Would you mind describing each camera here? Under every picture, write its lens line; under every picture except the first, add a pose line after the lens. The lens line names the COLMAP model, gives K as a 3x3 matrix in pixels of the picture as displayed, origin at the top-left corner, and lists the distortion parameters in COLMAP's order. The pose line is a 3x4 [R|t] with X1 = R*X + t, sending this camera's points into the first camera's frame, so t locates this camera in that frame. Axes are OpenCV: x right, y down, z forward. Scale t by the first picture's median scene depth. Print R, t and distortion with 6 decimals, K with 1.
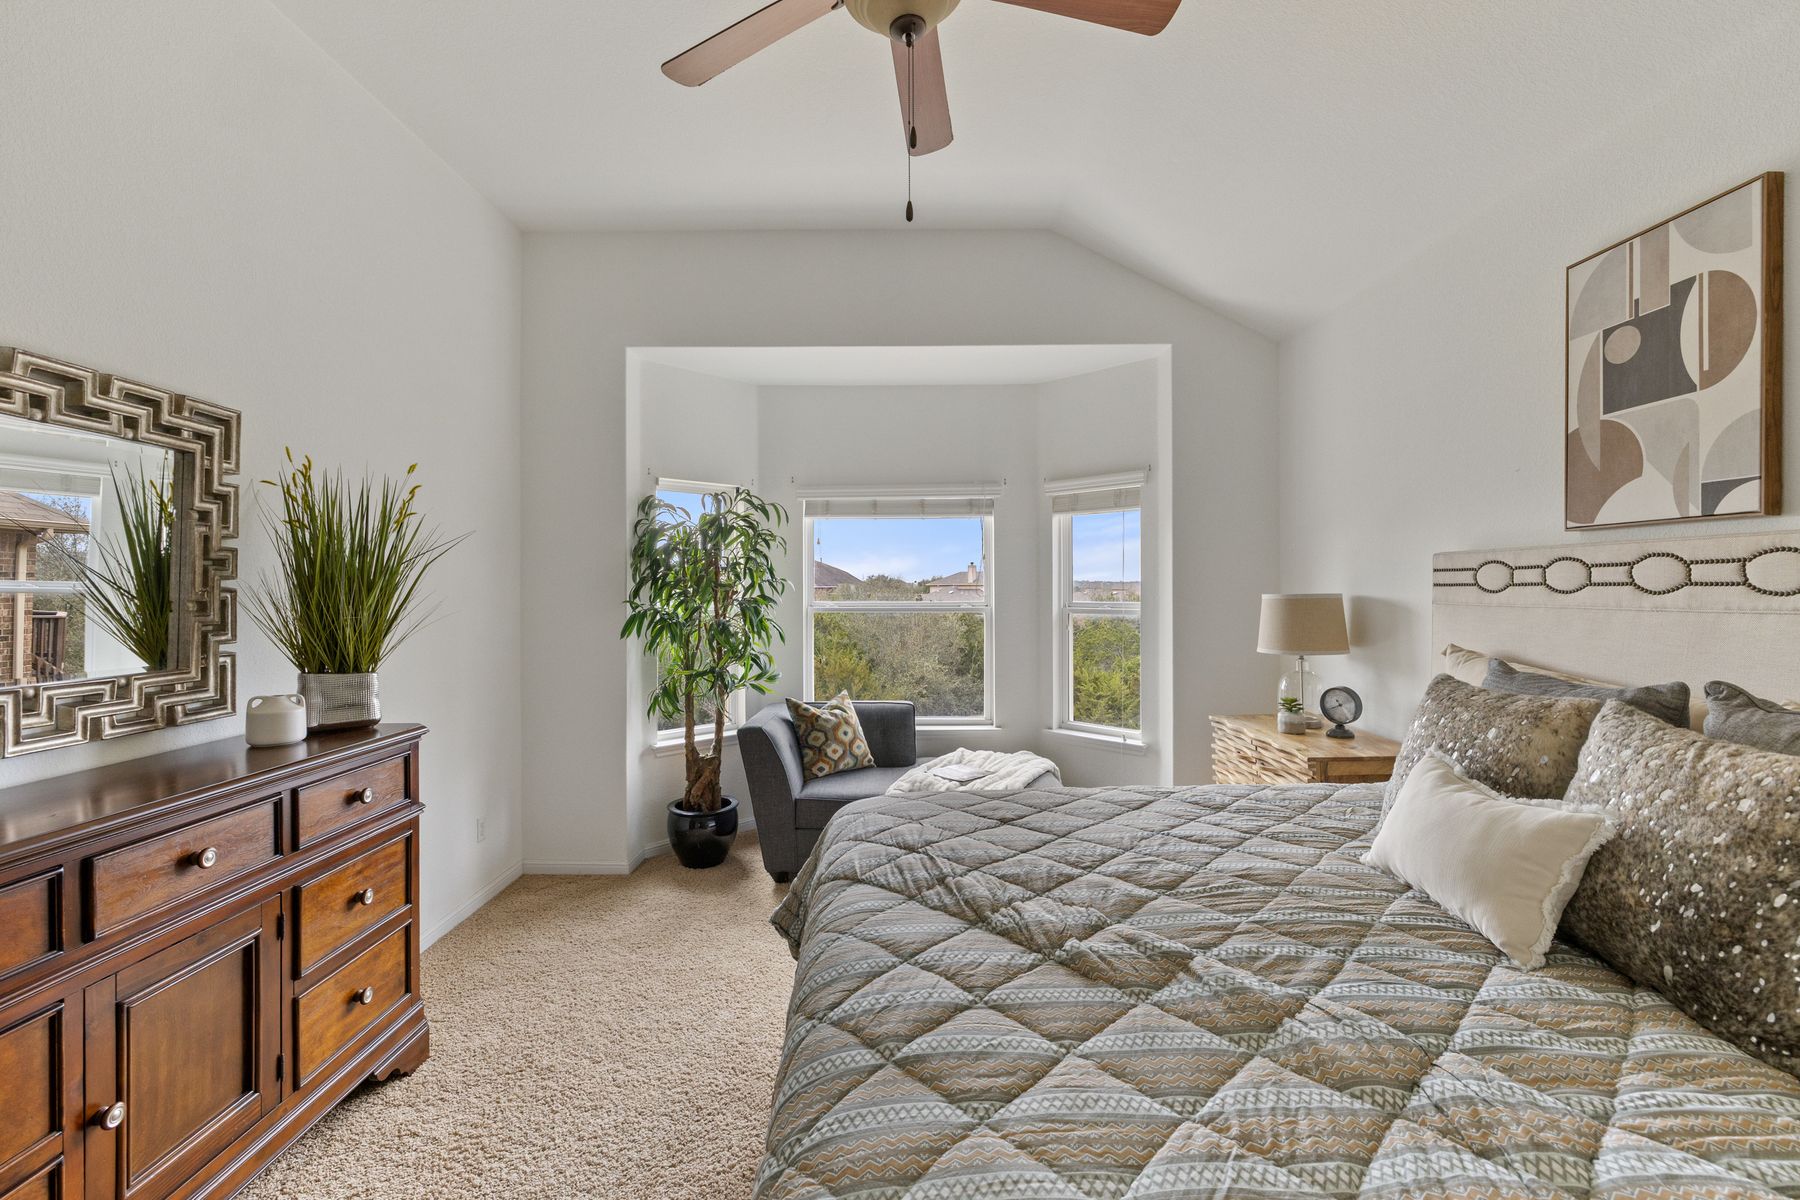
lens RADIAL K [[754.8, 0, 898.5], [0, 754.8, 594.1], [0, 0, 1]] dist [-0.000102, -0.000100]
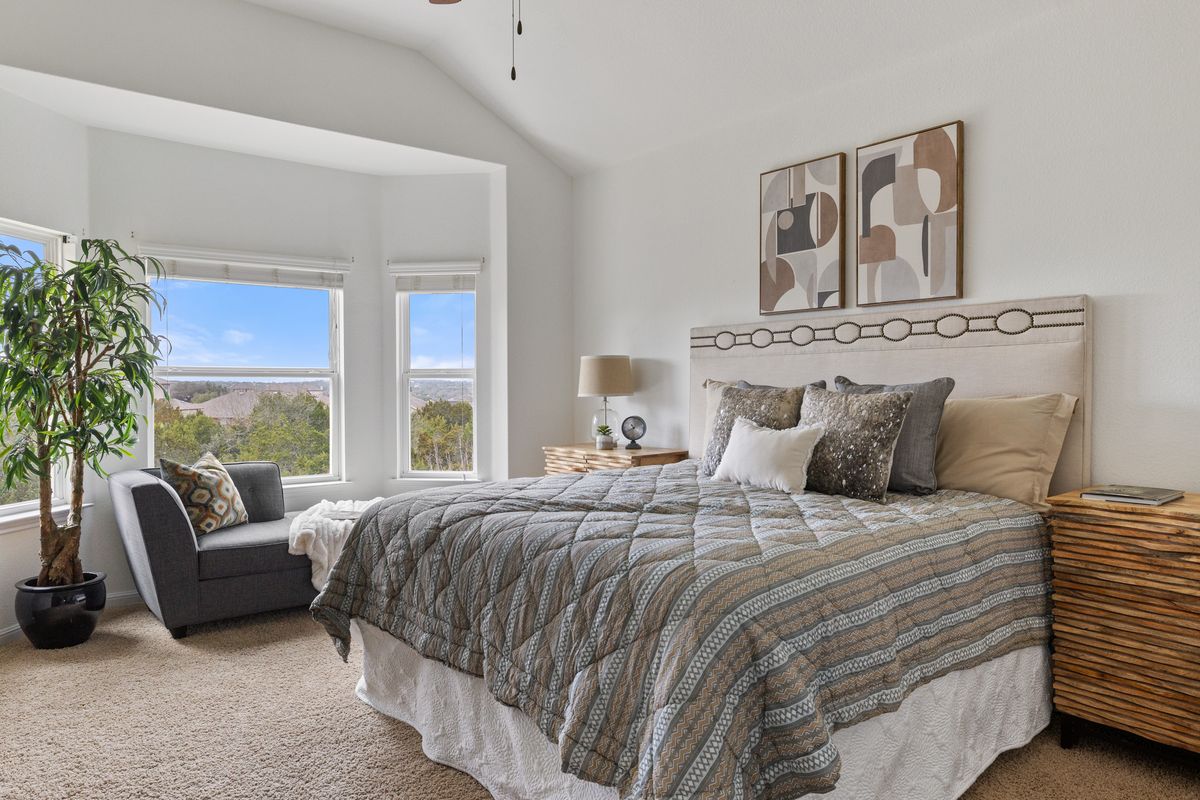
lens RADIAL K [[769.2, 0, 602.2], [0, 769.2, 404.8], [0, 0, 1]] dist [0.003047, 0.000706]
pose [[0.782150, -0.016019, 0.622884, -0.561511], [0.005889, 0.999815, 0.018318, 0.092865], [-0.623062, -0.010659, 0.782100, -0.230221]]
